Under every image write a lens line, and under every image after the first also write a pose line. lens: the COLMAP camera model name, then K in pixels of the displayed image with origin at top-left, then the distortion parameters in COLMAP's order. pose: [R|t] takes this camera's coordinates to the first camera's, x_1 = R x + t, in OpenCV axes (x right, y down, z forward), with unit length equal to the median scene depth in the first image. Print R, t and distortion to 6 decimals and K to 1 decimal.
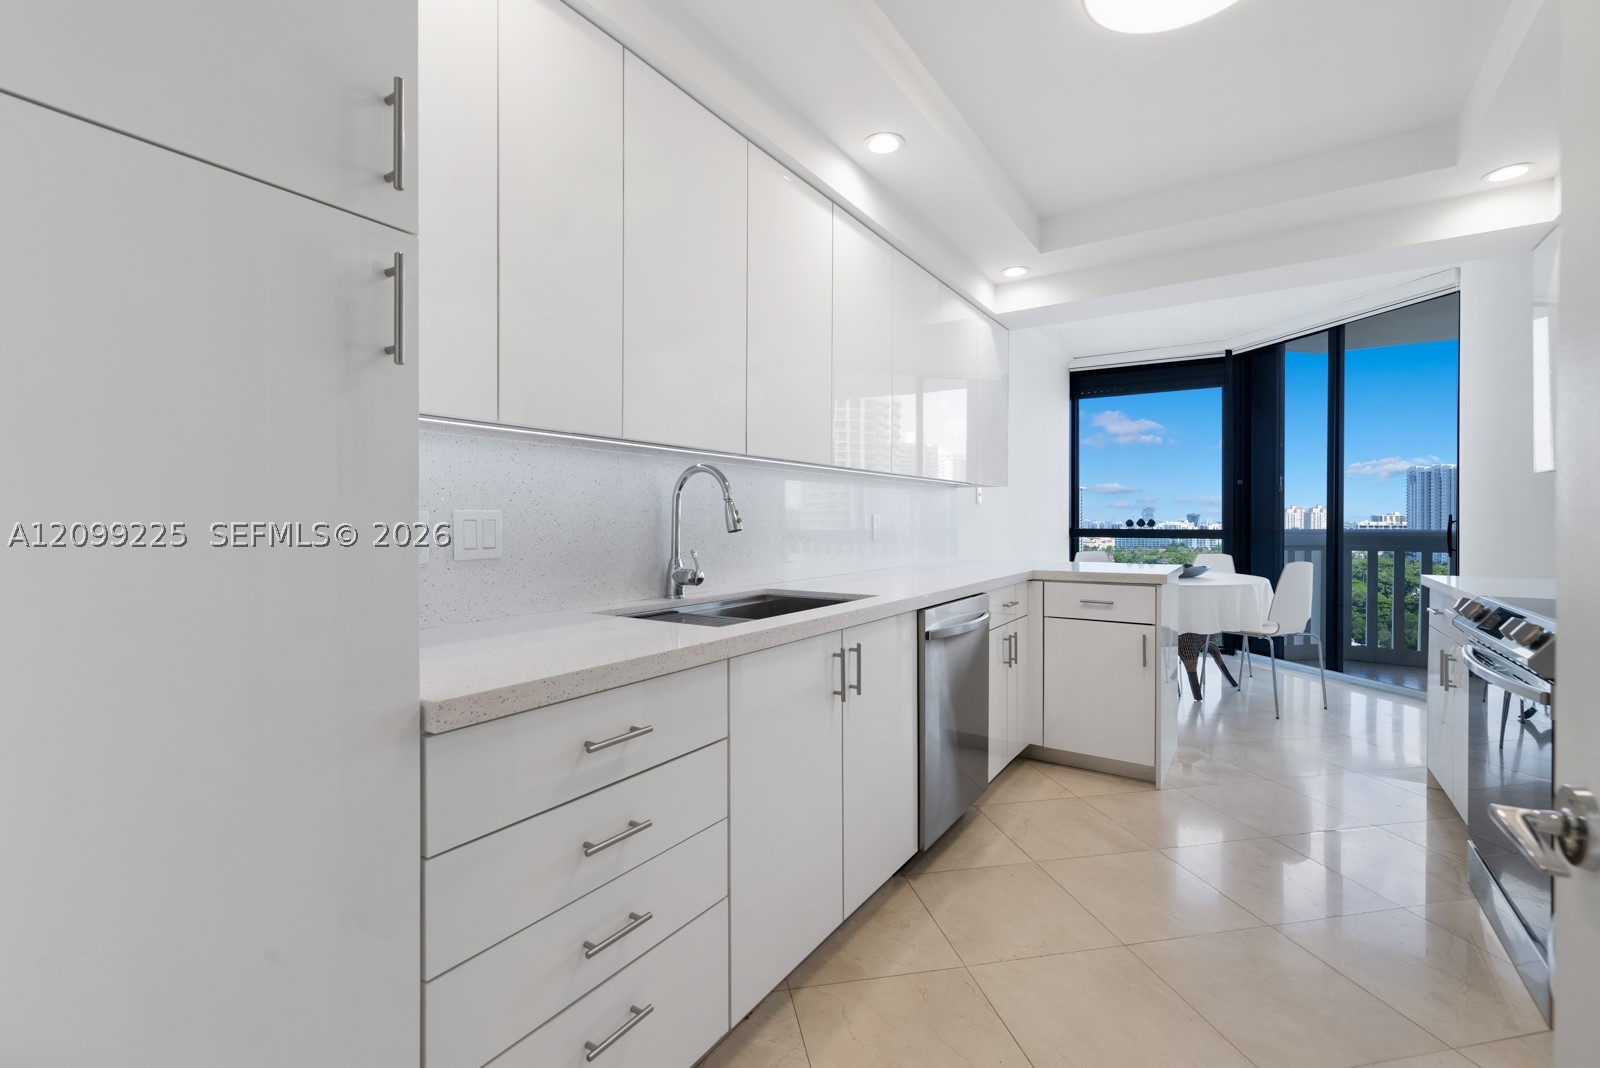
lens RADIAL K [[691.3, 0, 783.6], [0, 691.3, 524.8], [0, 0, 1]] dist [0.006284, -0.000638]
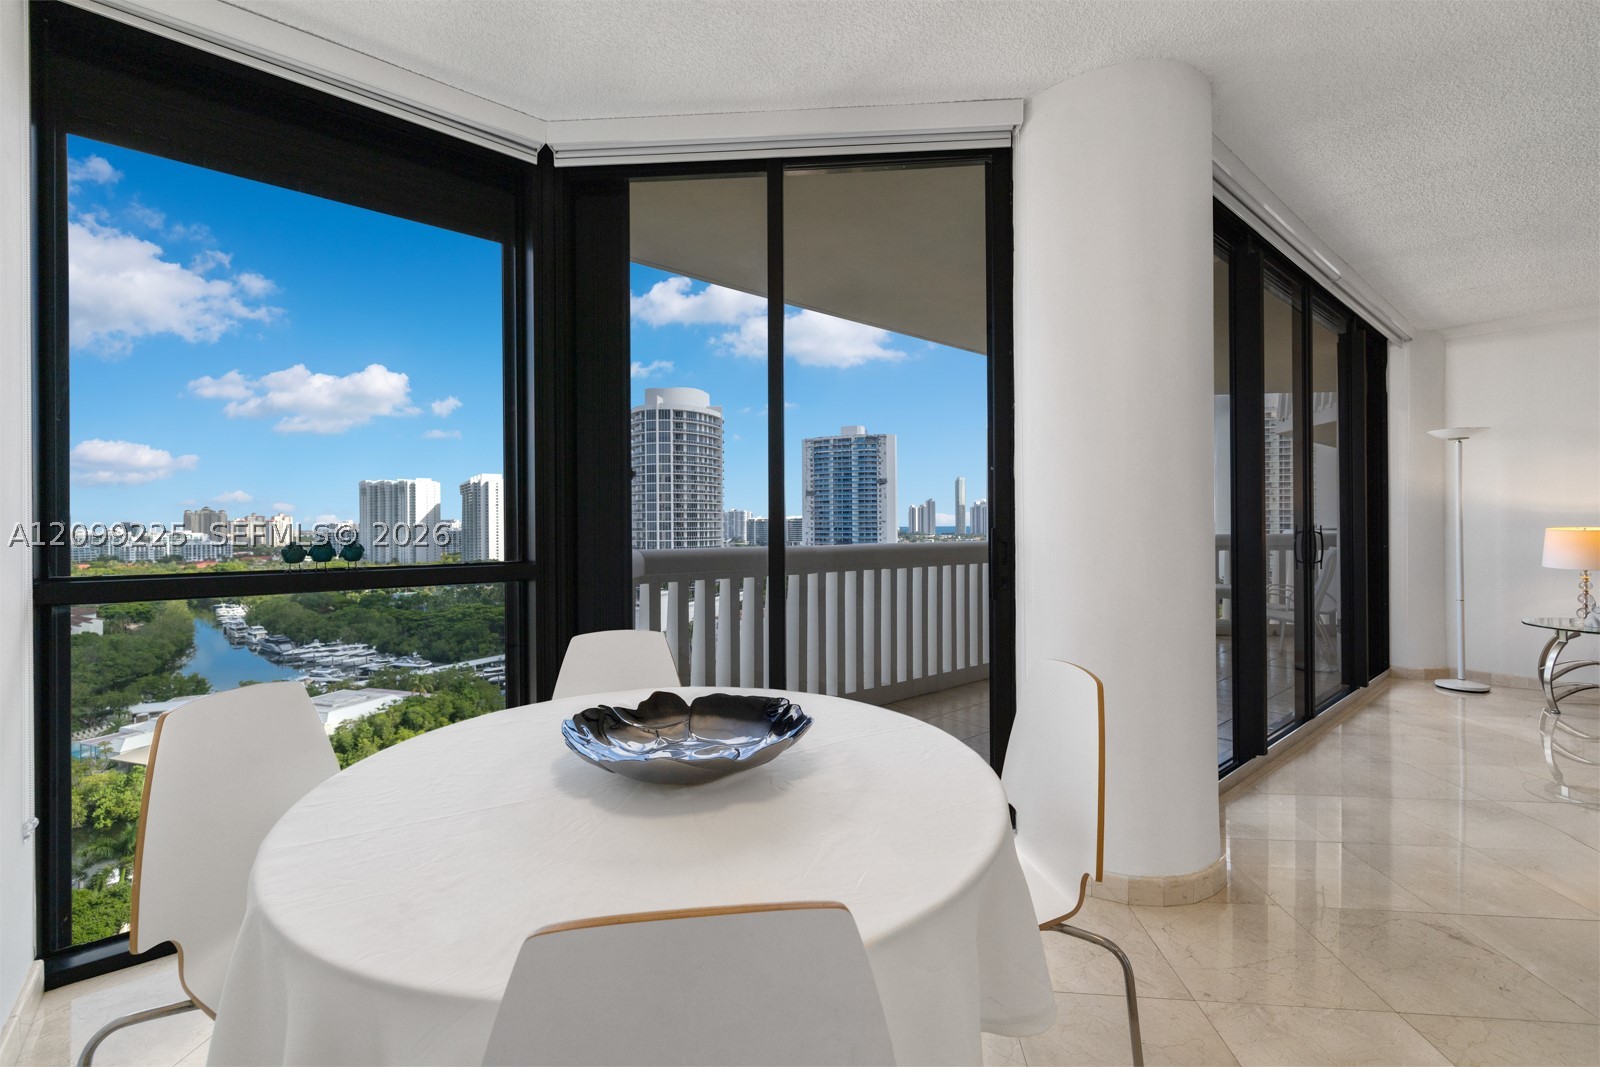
lens RADIAL K [[691.3, 0, 797.9], [0, 691.3, 520.9], [0, 0, 1]] dist [0.006284, -0.000638]
pose [[0.263344, 0.006242, 0.964682, 0.245578], [0.010407, 0.999902, -0.009311, -0.012359], [-0.964646, 0.012492, 0.263253, 0.680732]]
